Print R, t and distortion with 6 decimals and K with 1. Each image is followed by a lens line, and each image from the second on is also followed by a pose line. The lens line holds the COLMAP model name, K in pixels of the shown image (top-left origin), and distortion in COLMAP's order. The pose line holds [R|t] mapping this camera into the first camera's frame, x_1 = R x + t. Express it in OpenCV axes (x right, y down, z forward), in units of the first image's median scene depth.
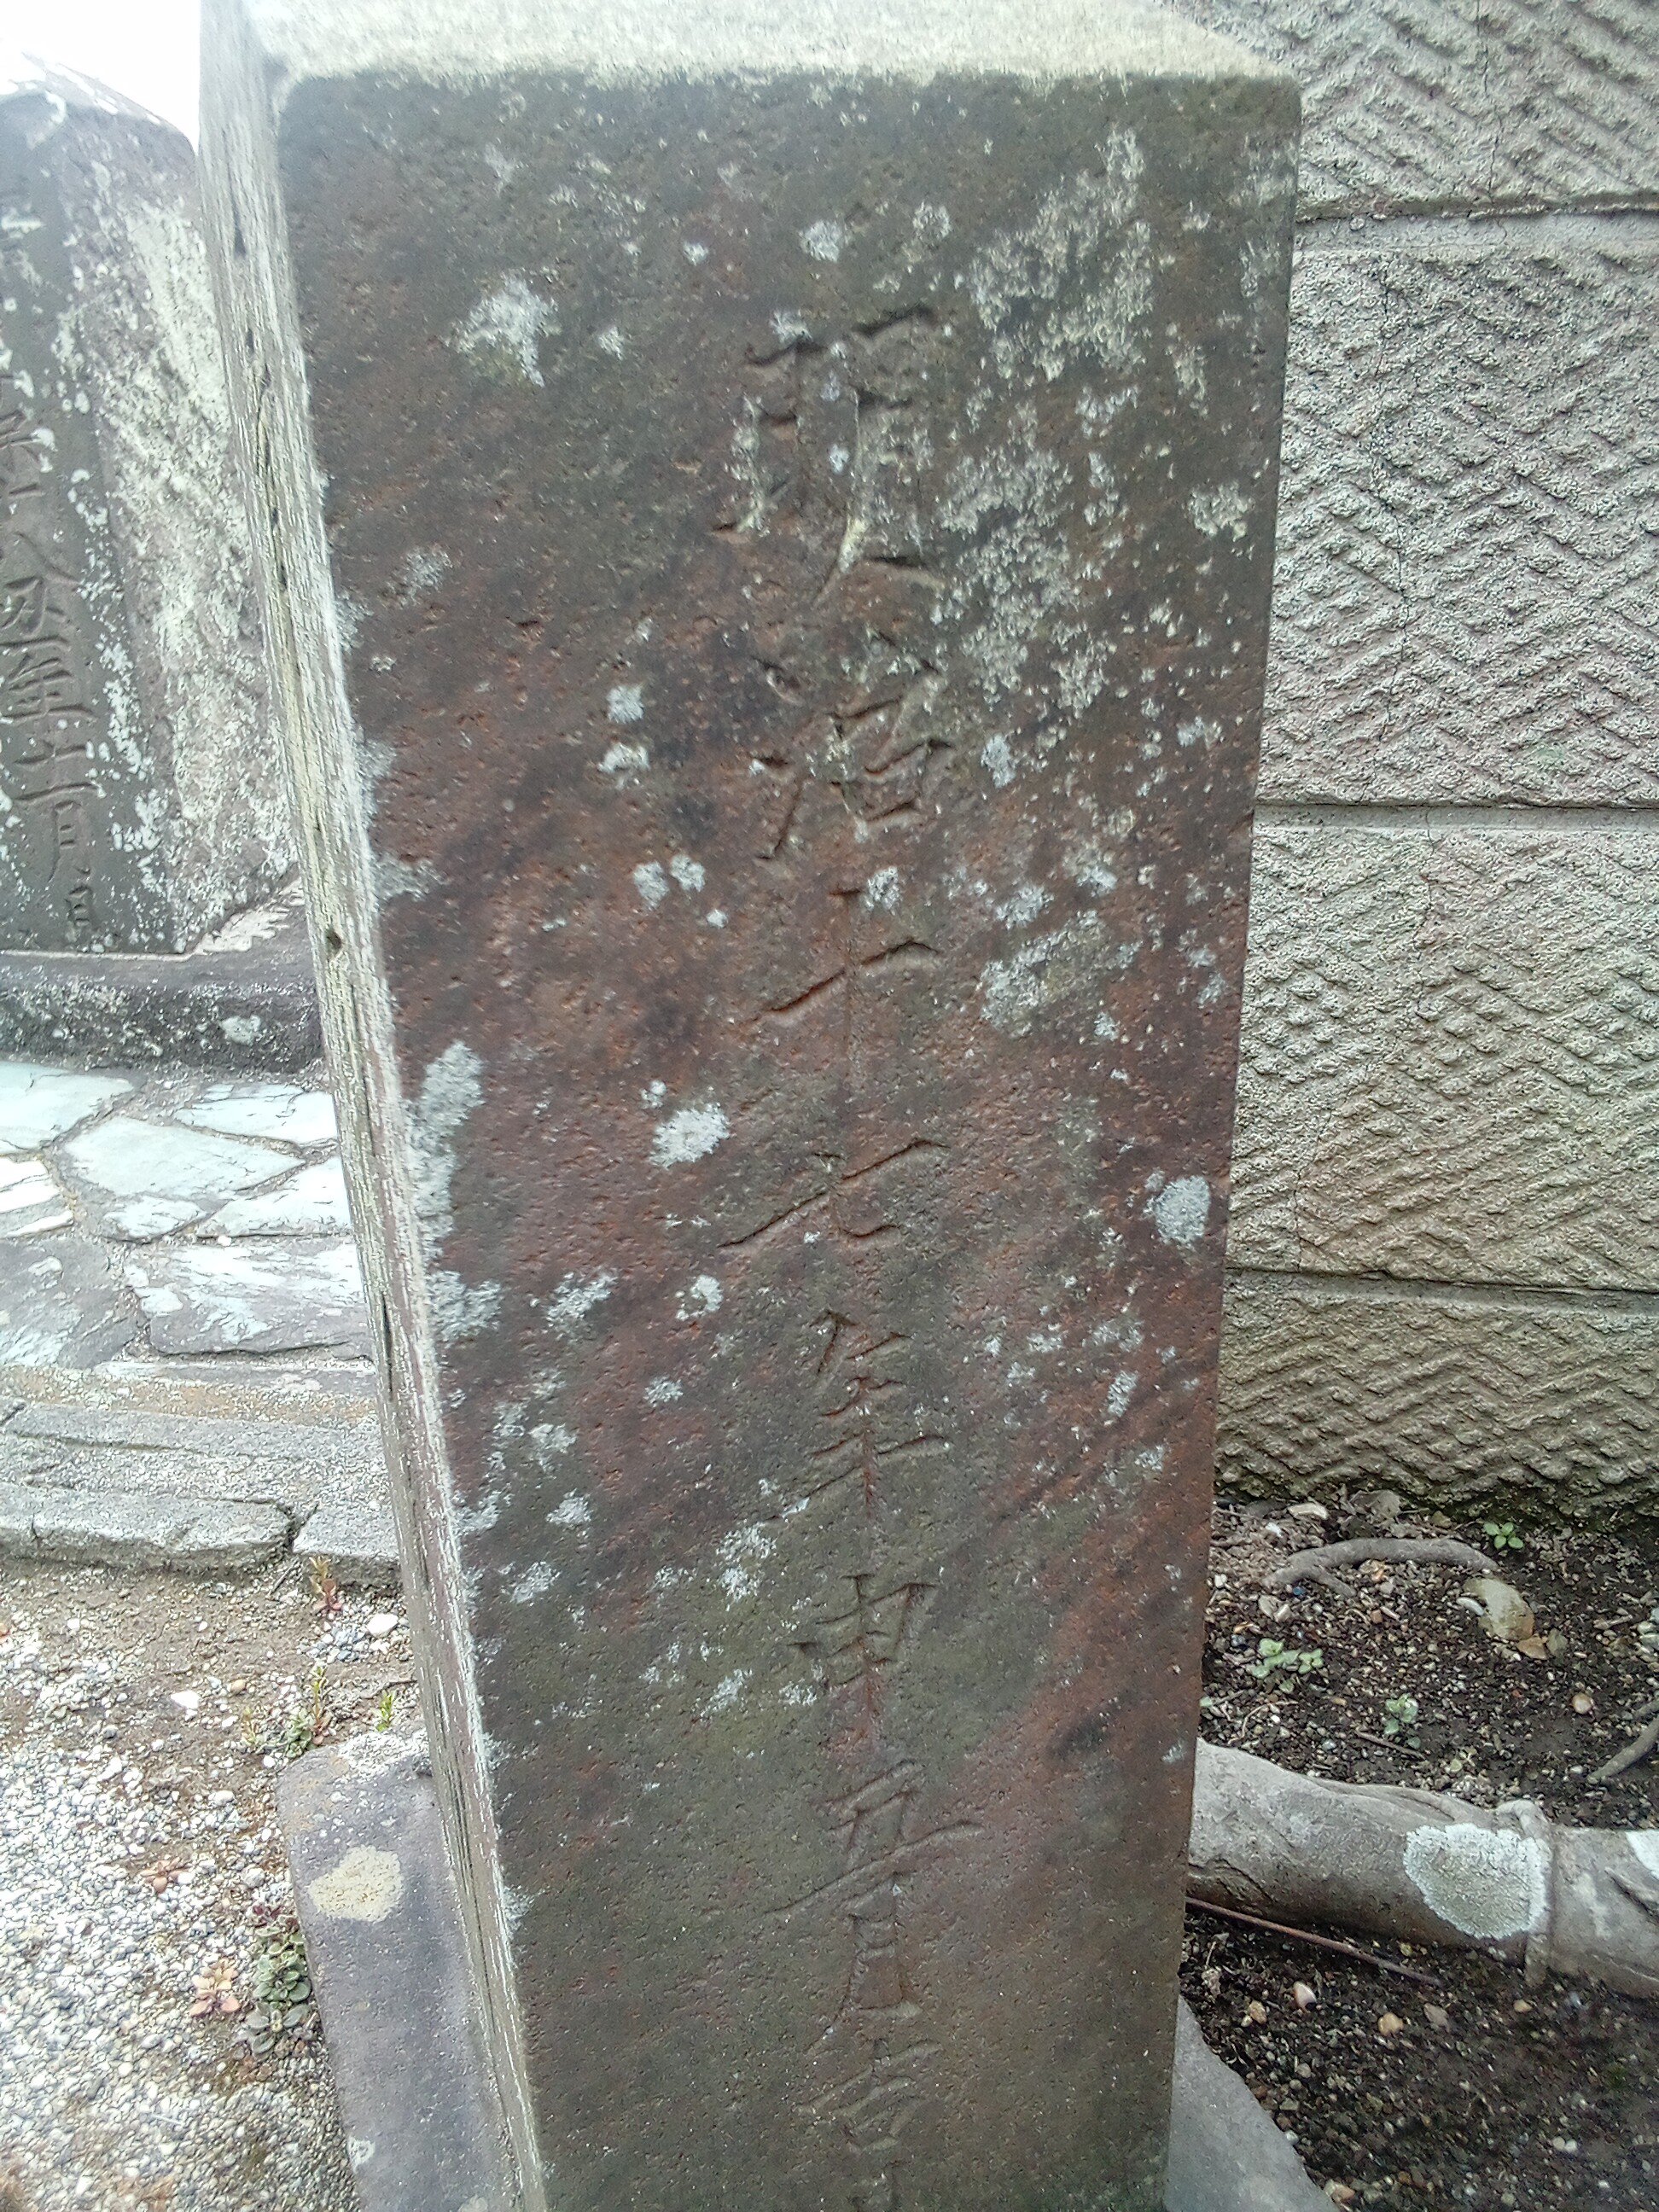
lens RADIAL K [[1840.4, 0, 828.7], [0, 1840.4, 1105.9], [0, 0, 1]] dist [0.028367, -0.044333]
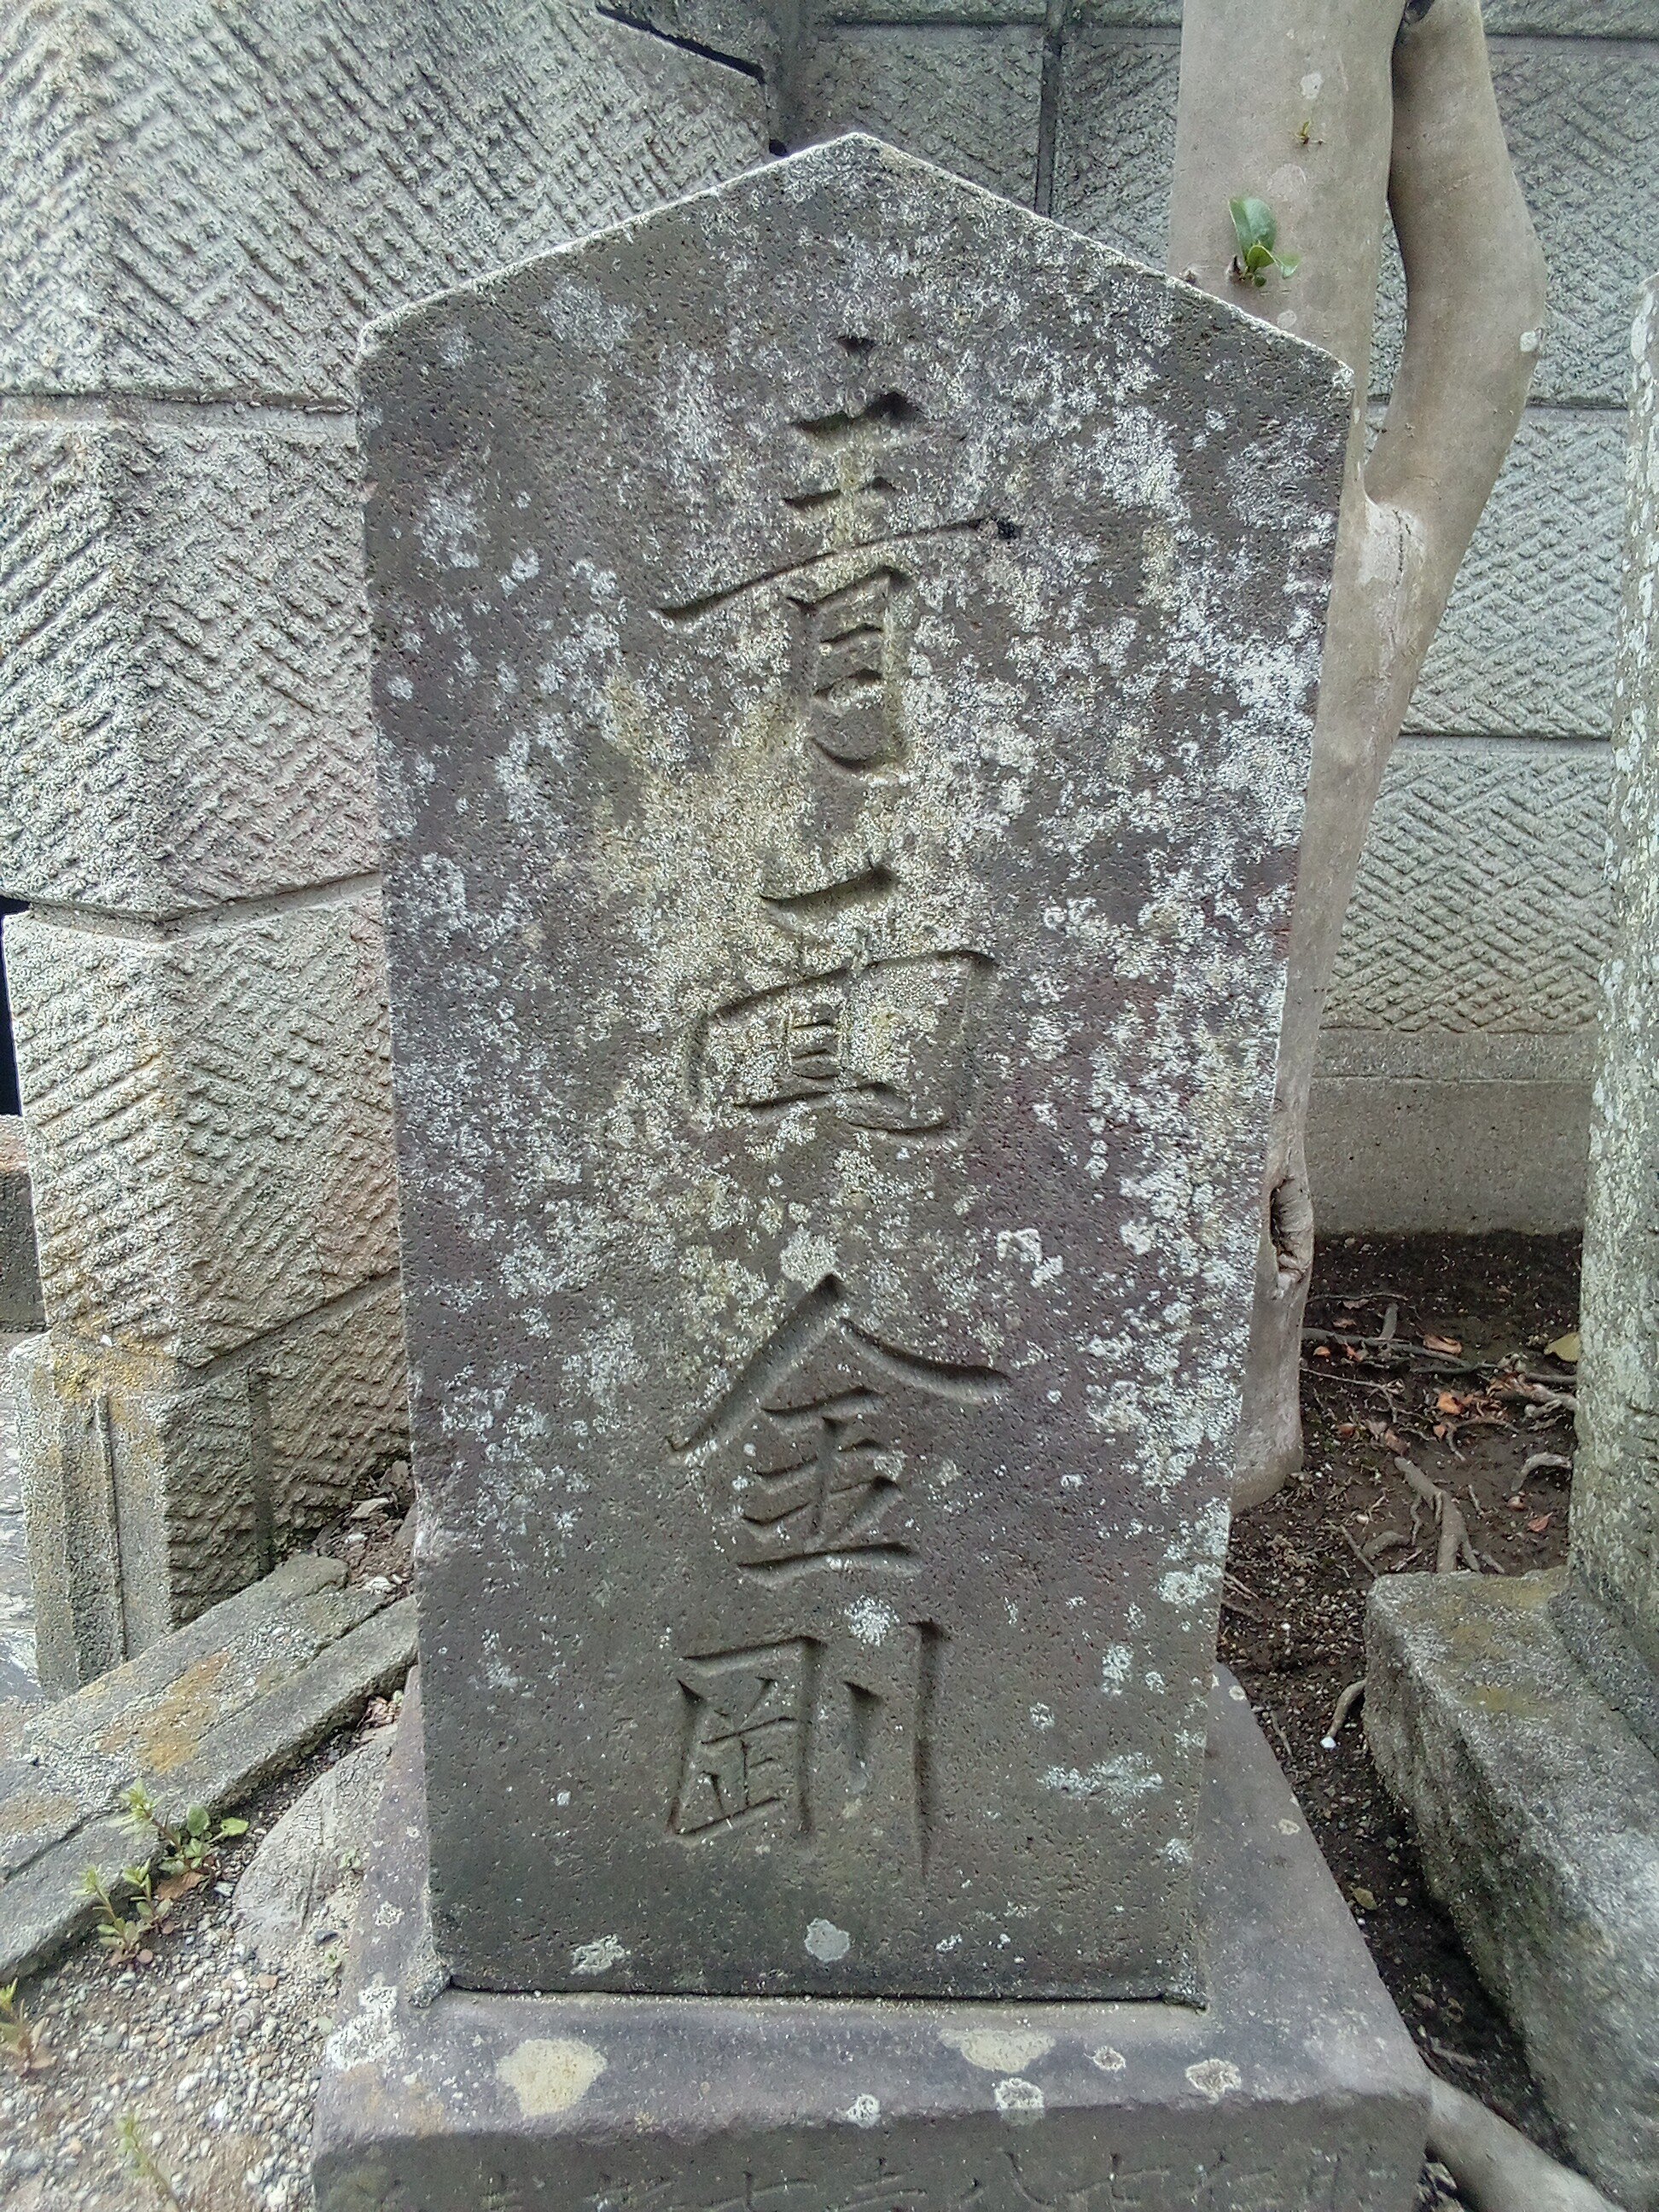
lens RADIAL K [[1840.4, 0, 852.7], [0, 1840.4, 1122.5], [0, 0, 1]] dist [0.028367, -0.044333]
pose [[0.310592, -0.274512, 0.910042, -0.772370], [0.341078, 0.925819, 0.162864, -0.104756], [-0.887242, 0.259811, 0.381182, 0.300338]]
